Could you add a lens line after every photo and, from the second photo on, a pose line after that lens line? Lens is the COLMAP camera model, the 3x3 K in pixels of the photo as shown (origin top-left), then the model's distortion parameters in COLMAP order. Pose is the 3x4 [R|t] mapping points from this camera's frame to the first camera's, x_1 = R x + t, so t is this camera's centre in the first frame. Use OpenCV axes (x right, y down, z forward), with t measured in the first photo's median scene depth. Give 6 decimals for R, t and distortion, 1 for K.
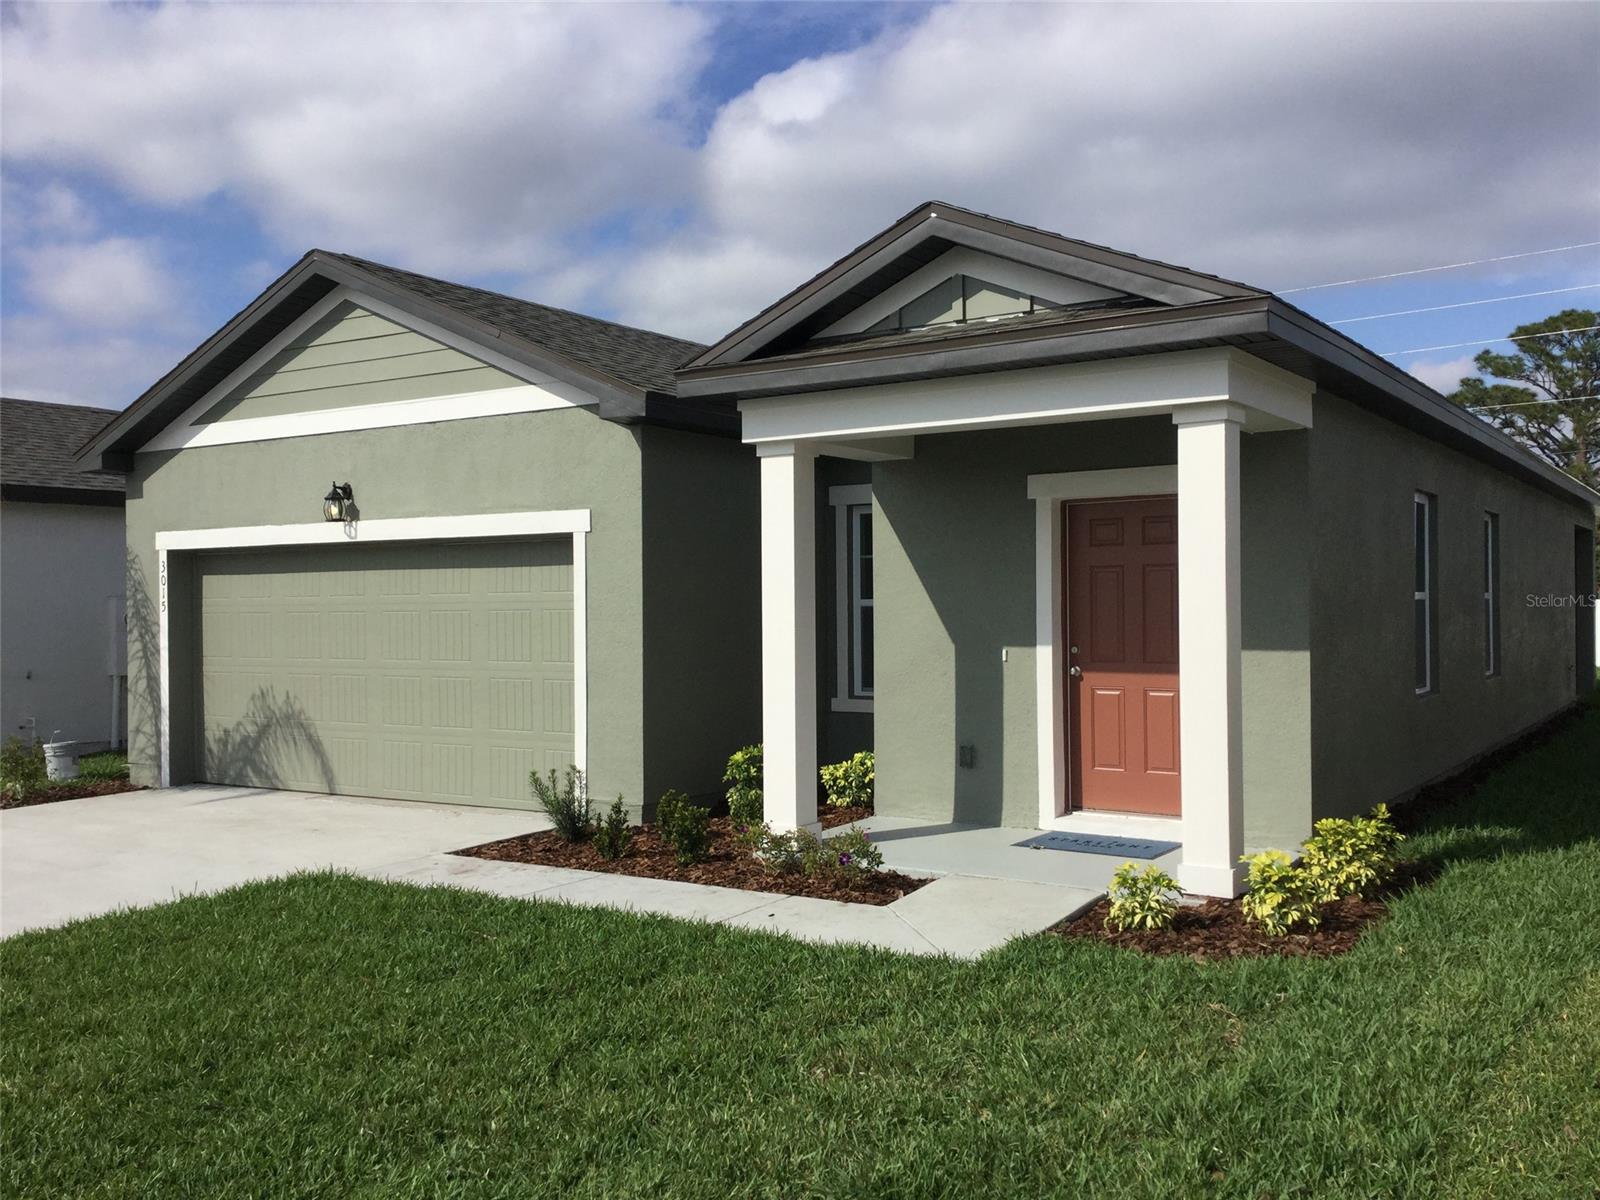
lens RADIAL K [[1426.4, 0, 808.5], [0, 1426.4, 611.7], [0, 0, 1]] dist [0.144635, -0.276063]
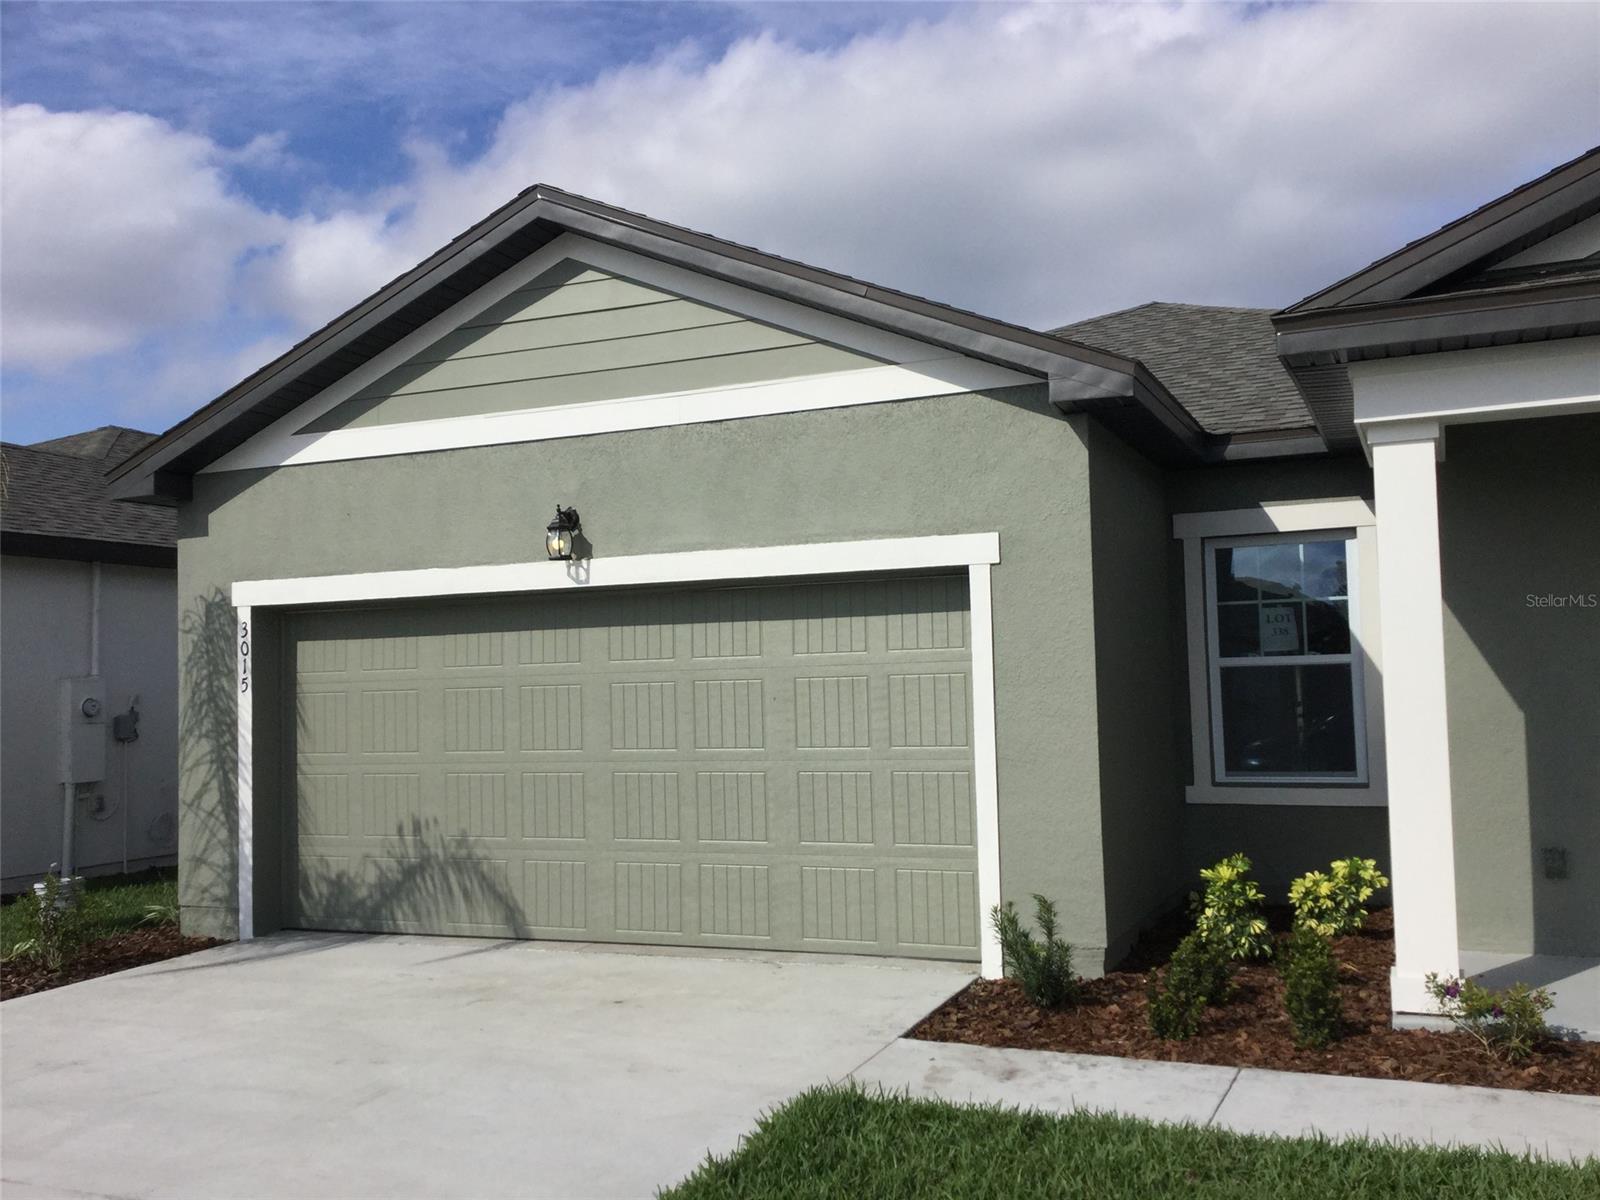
lens RADIAL K [[1426.4, 0, 808.5], [0, 1426.4, 611.7], [0, 0, 1]] dist [0.144635, -0.276063]
pose [[0.985435, -0.009001, 0.169814, -0.364850], [0.018484, 0.998351, -0.054346, 0.005719], [-0.169045, 0.056693, 0.983976, 0.304654]]
